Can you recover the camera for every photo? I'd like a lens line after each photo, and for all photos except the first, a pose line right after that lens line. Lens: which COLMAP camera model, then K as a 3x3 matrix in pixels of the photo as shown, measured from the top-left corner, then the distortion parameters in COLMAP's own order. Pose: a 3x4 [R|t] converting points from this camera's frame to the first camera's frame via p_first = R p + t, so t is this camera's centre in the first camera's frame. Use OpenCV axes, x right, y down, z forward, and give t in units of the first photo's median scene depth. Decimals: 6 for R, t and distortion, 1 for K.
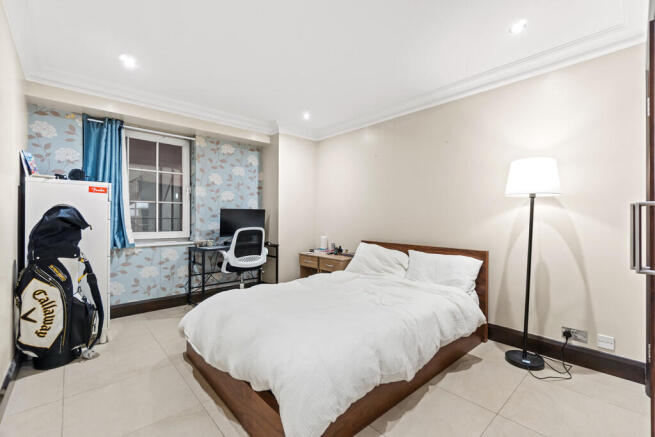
lens RADIAL K [[290.9, 0, 327.1], [0, 290.9, 228.0], [0, 0, 1]] dist [-0.001459, -0.000365]
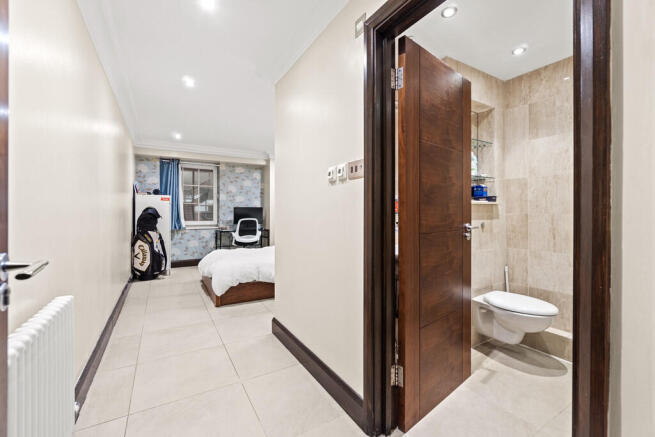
lens RADIAL K [[290.9, 0, 327.1], [0, 290.9, 228.0], [0, 0, 1]] dist [-0.001459, -0.000365]
pose [[0.977315, 0.008823, -0.211609, 0.571998], [-0.005145, 0.999826, 0.017928, 0.021227], [0.211730, -0.016433, 0.977190, -0.571220]]
